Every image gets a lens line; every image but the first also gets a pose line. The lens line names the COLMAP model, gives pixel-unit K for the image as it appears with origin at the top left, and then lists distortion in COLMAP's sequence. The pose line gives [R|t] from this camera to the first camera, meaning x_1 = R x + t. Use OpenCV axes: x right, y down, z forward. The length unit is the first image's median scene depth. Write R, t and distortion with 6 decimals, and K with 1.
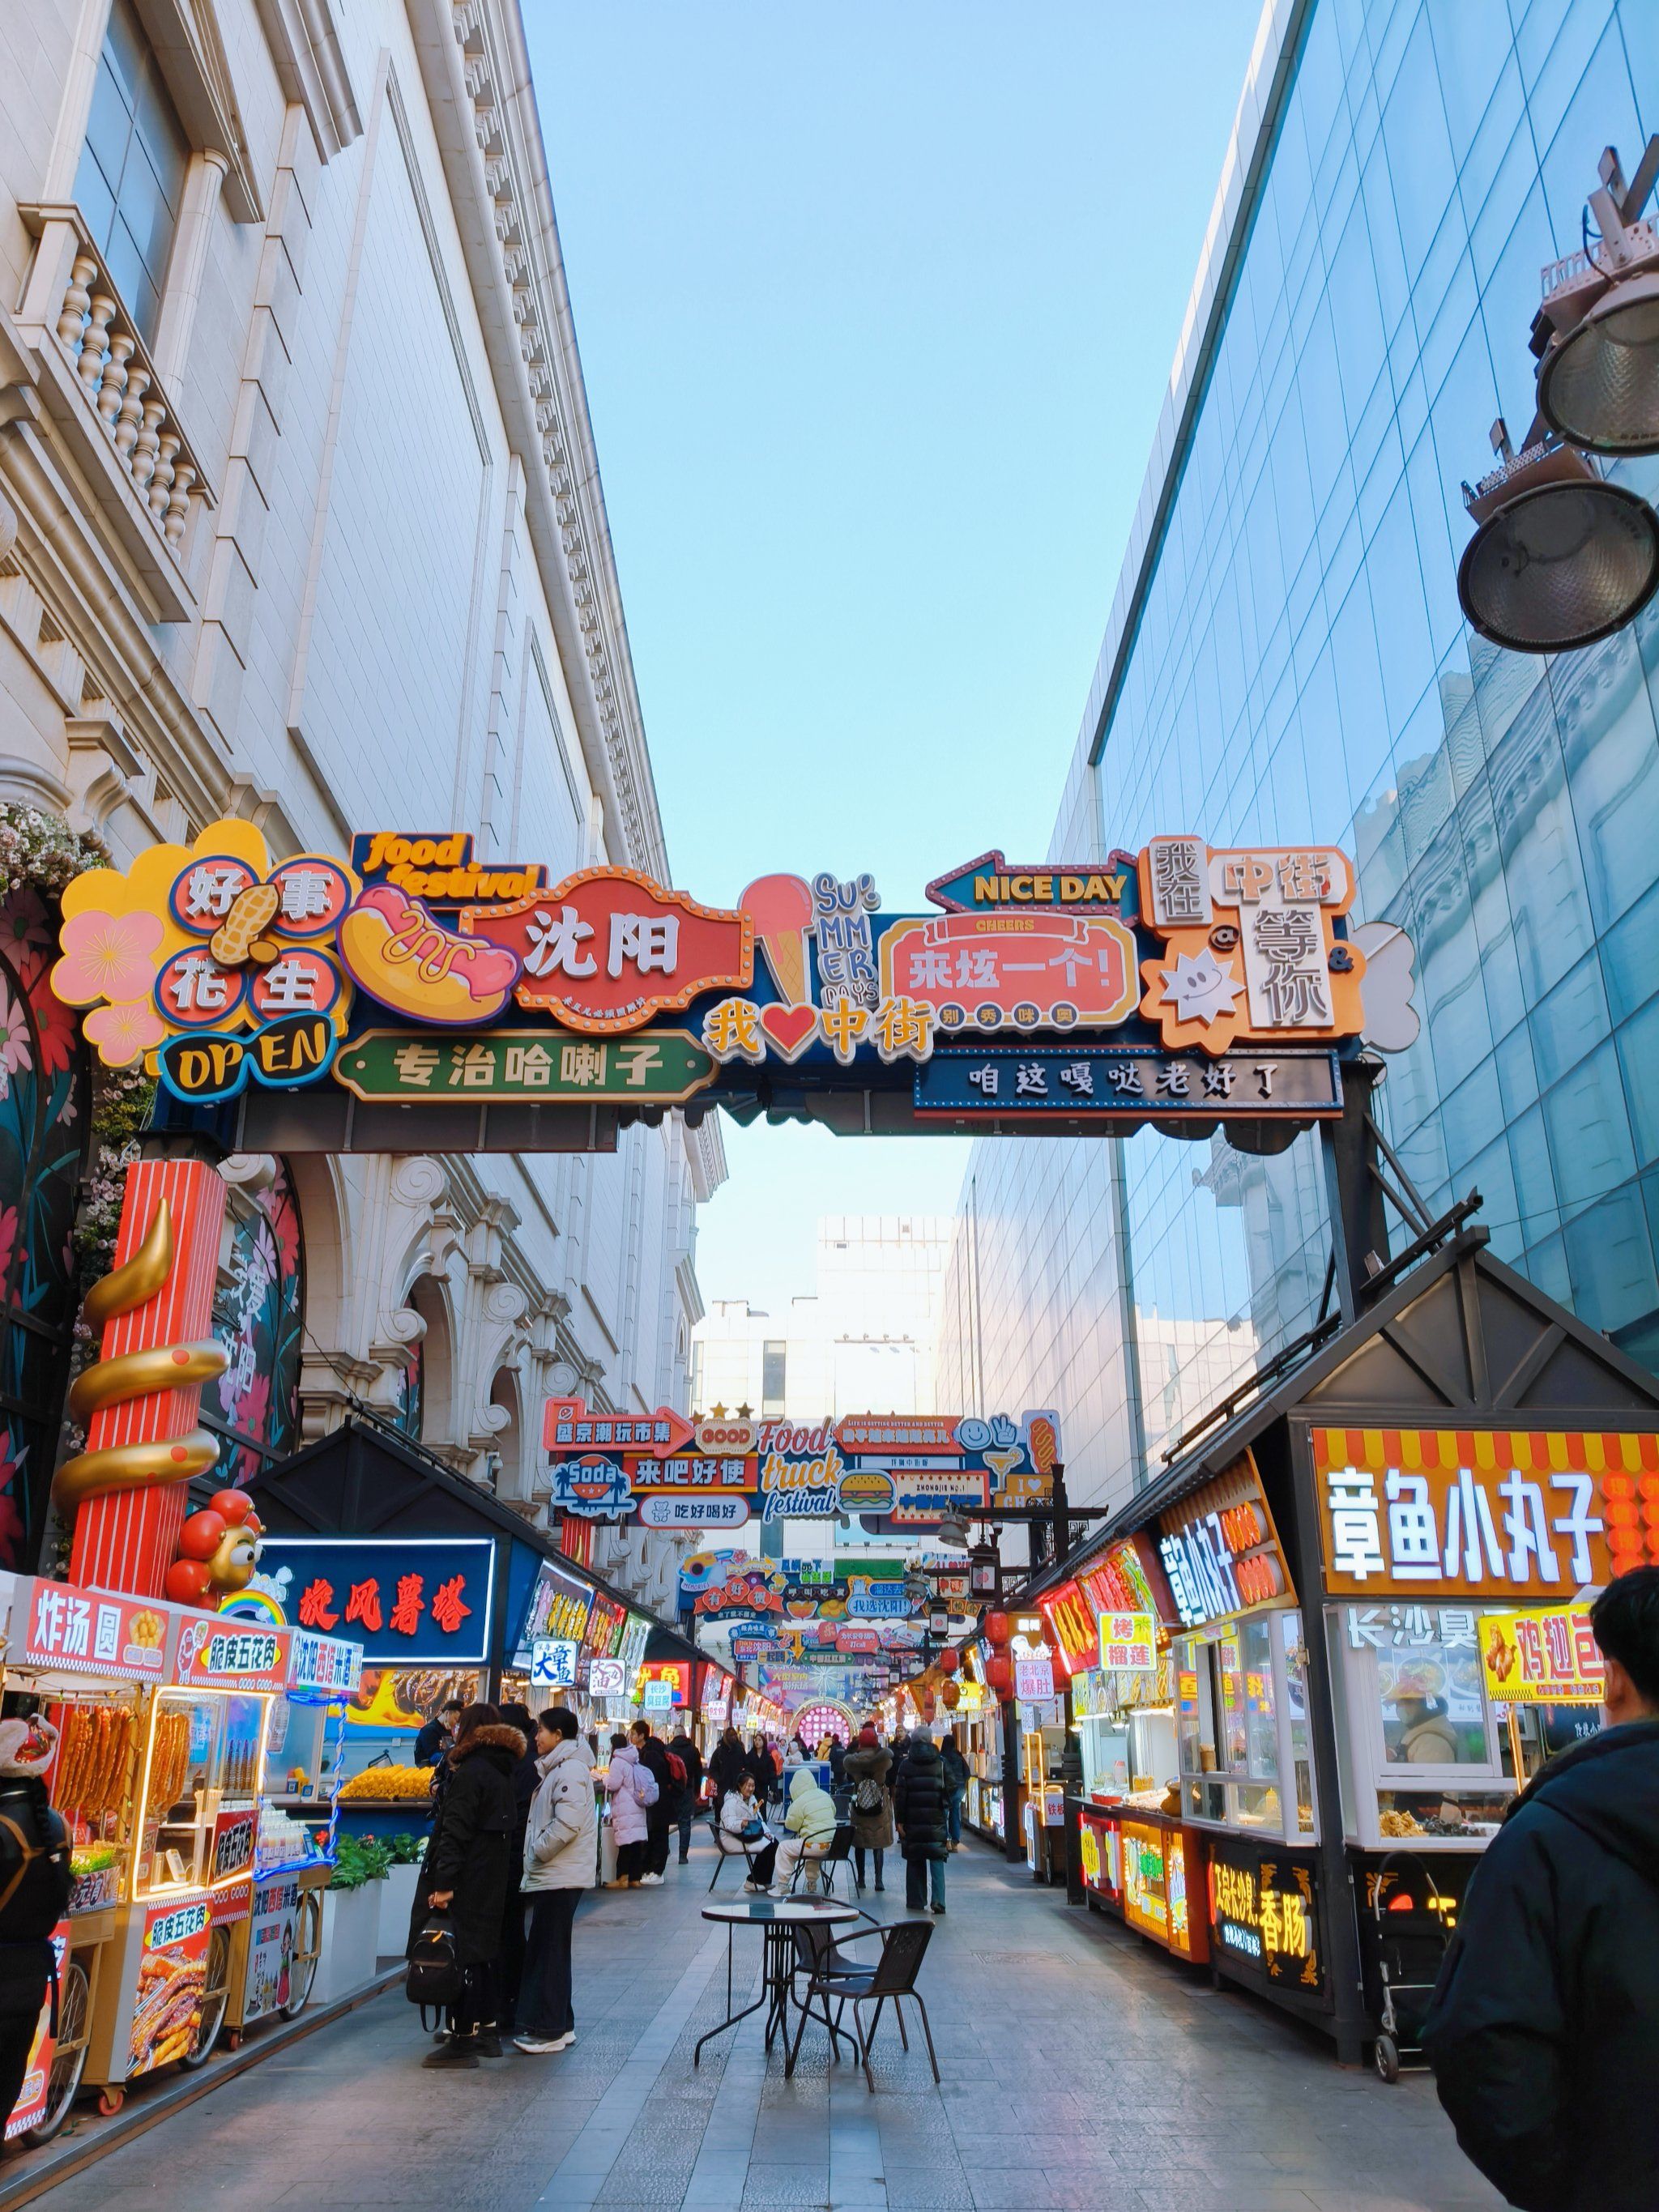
lens RADIAL K [[1660.8, 0, 855.7], [0, 1660.8, 1107.0], [0, 0, 1]] dist [0.112348, -0.007008]
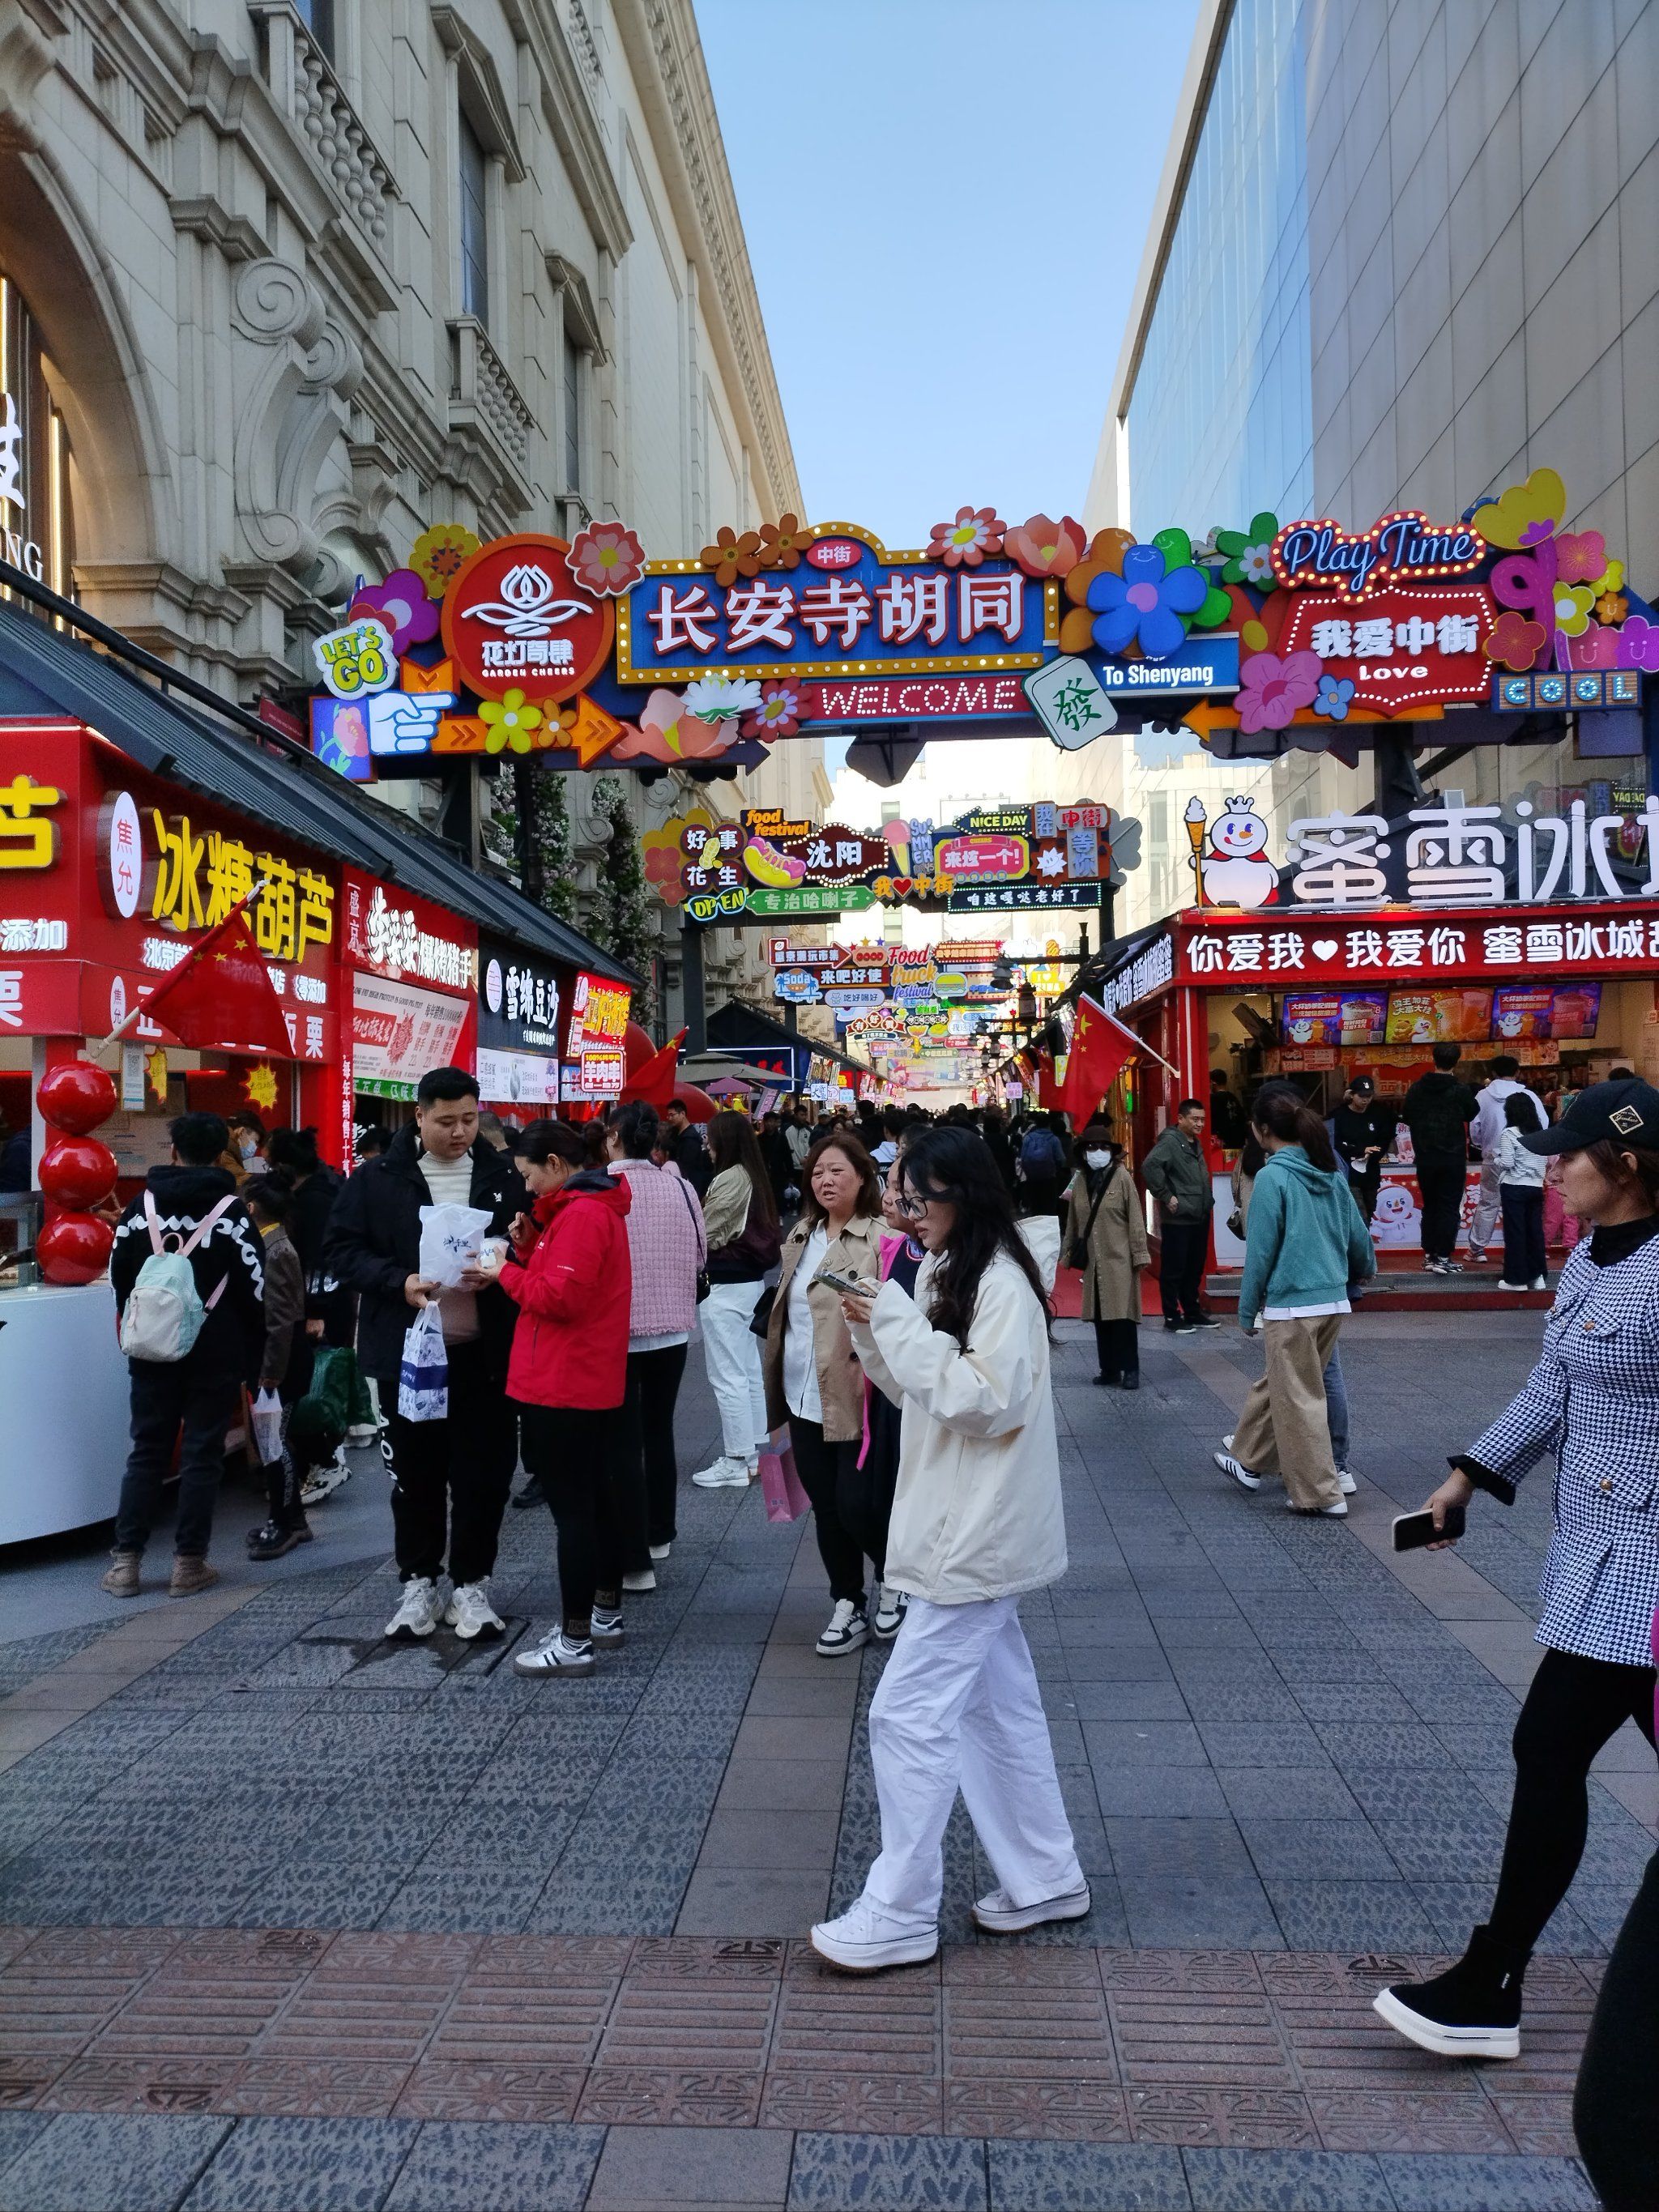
lens RADIAL K [[1656.0, 0, 828.2], [0, 1656.0, 1108.9], [0, 0, 1]] dist [-0.027117, 0.042592]
pose [[0.995939, -0.019365, -0.087928, 0.071633], [0.049220, 0.934850, 0.351616, -0.668696], [0.075390, -0.354515, 0.932006, -1.711946]]
